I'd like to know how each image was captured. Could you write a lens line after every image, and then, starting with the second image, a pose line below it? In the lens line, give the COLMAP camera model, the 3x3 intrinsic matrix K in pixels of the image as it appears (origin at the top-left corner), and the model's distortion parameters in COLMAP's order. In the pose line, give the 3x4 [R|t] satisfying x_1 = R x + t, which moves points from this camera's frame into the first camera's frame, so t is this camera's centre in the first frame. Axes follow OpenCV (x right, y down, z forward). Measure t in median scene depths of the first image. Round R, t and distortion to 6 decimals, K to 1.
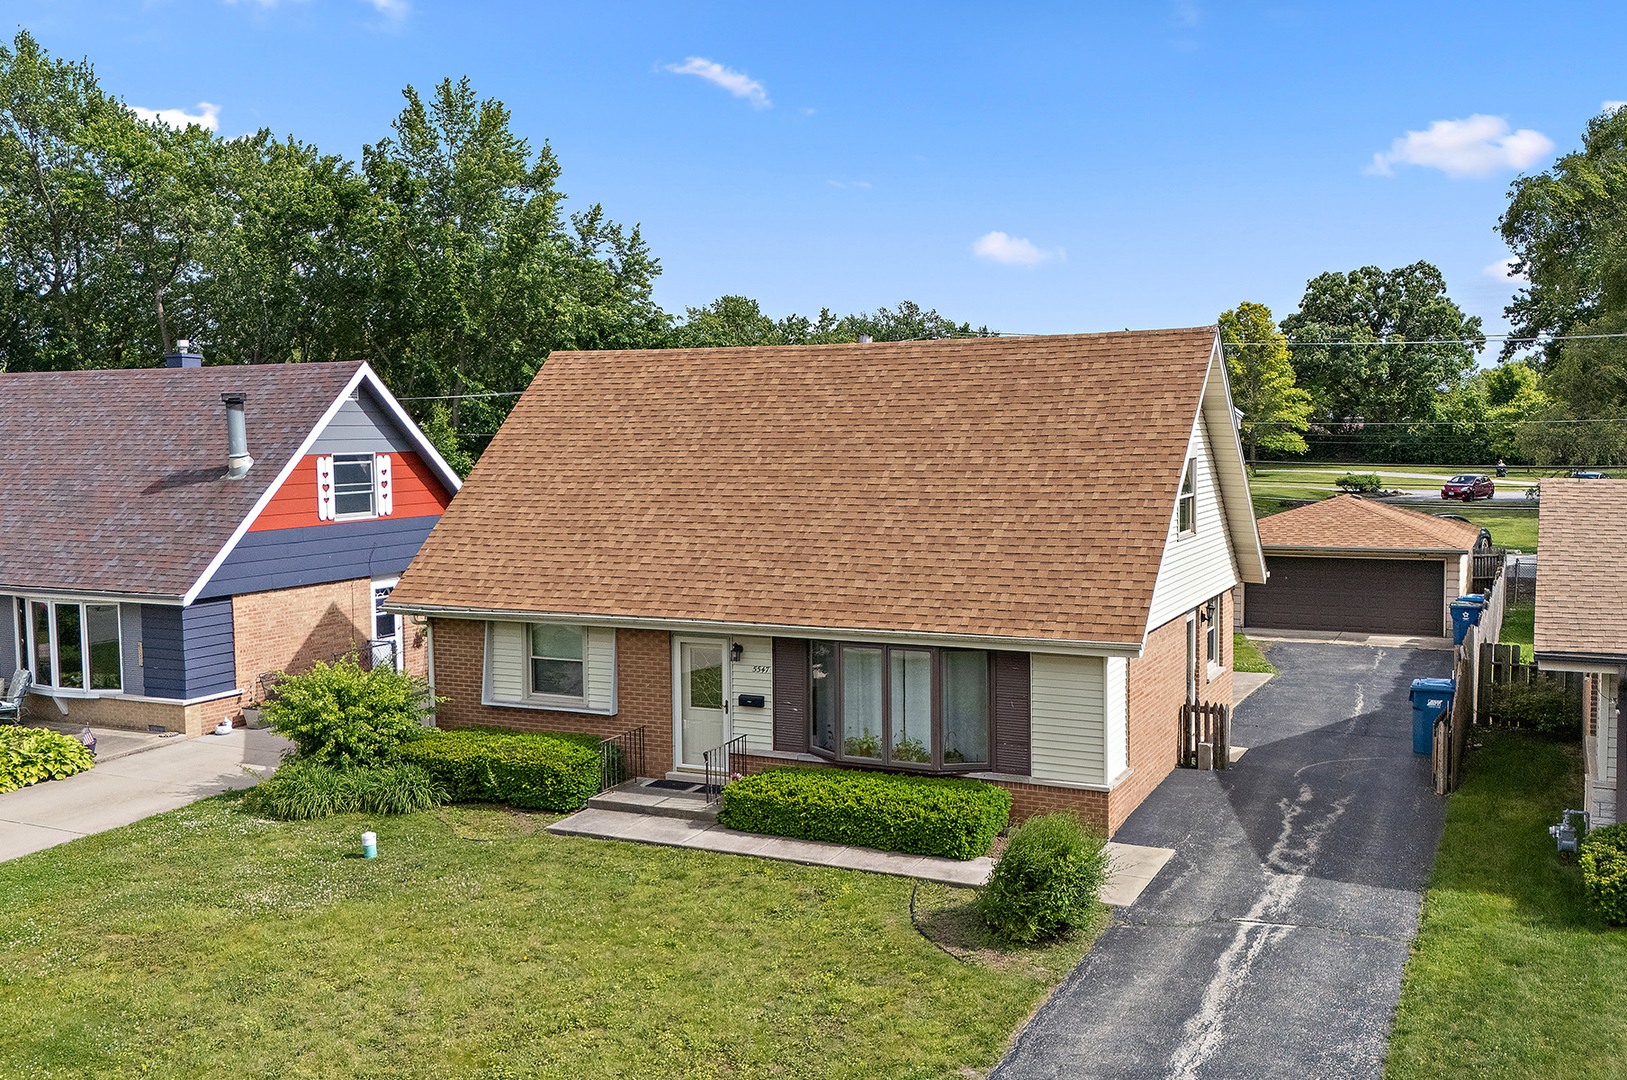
lens RADIAL K [[1495.4, 0, 813.5], [0, 1495.4, 540.0], [0, 0, 1]] dist [0.012614, 0.004816]
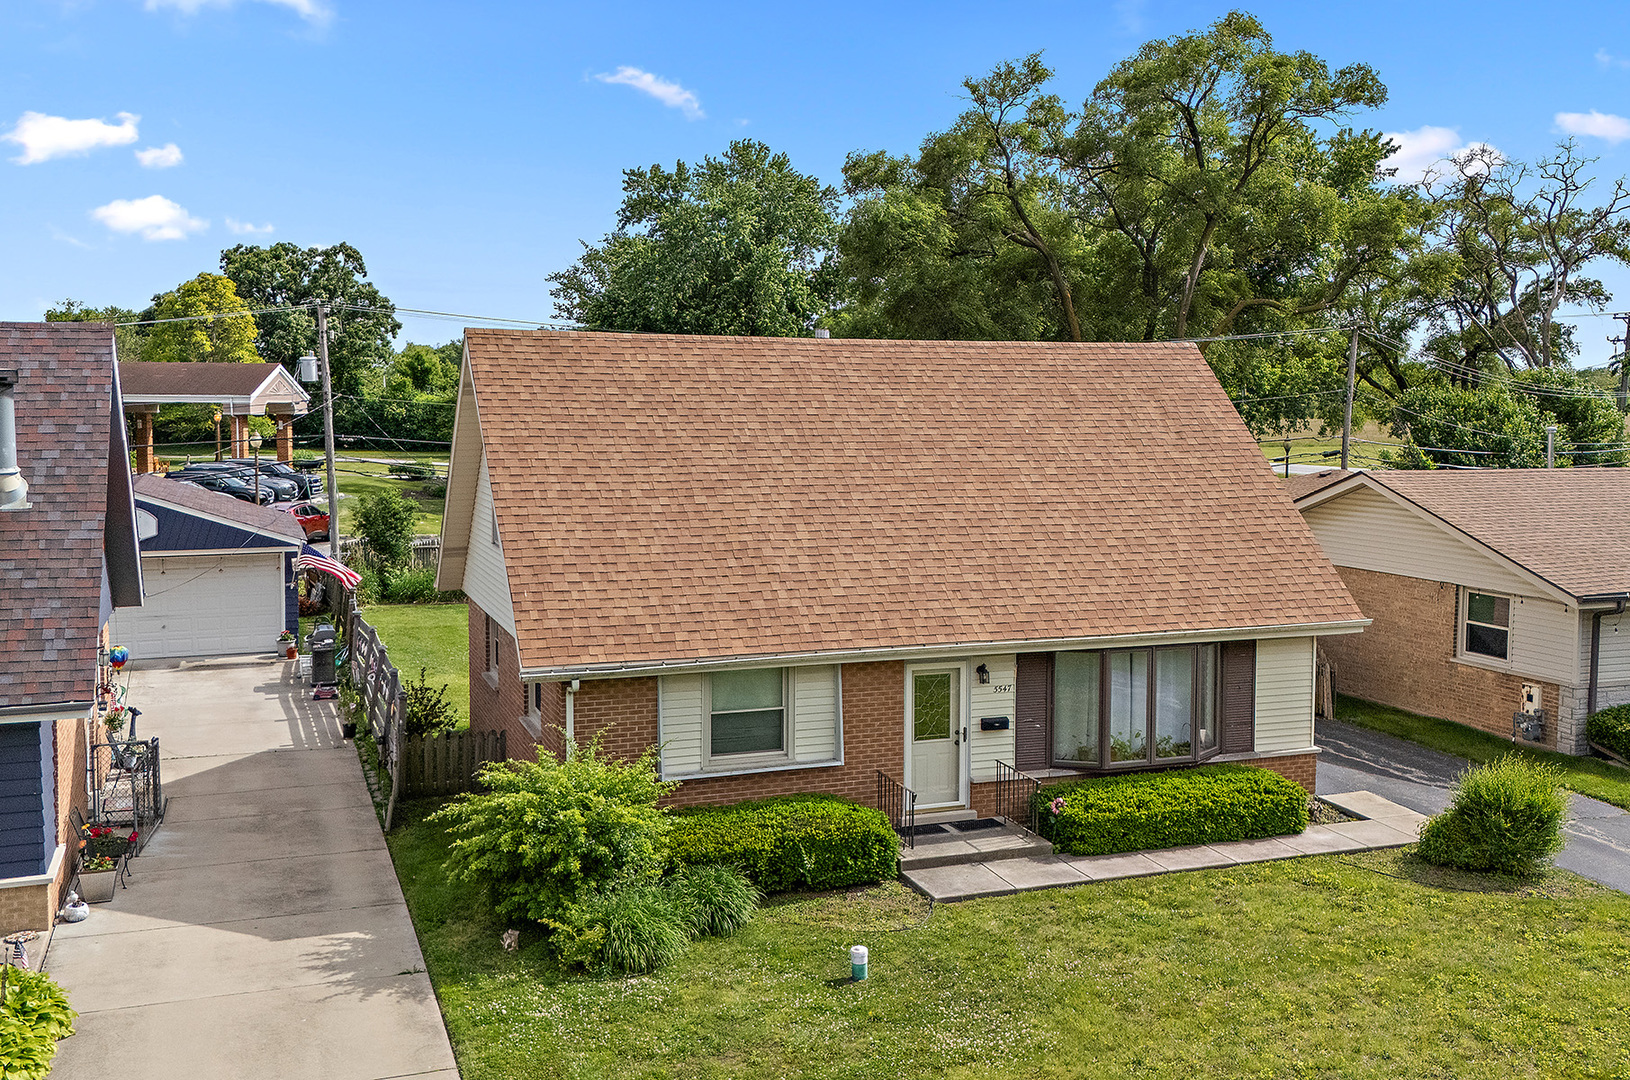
lens RADIAL K [[1558.6, 0, 815.0], [0, 1558.6, 540.0], [0, 0, 1]] dist [0.007185, -0.007646]
pose [[0.677805, -0.050125, 0.733531, -0.848987], [0.042368, 0.998678, 0.029094, -0.041669], [-0.734020, 0.011358, 0.679033, 0.428379]]
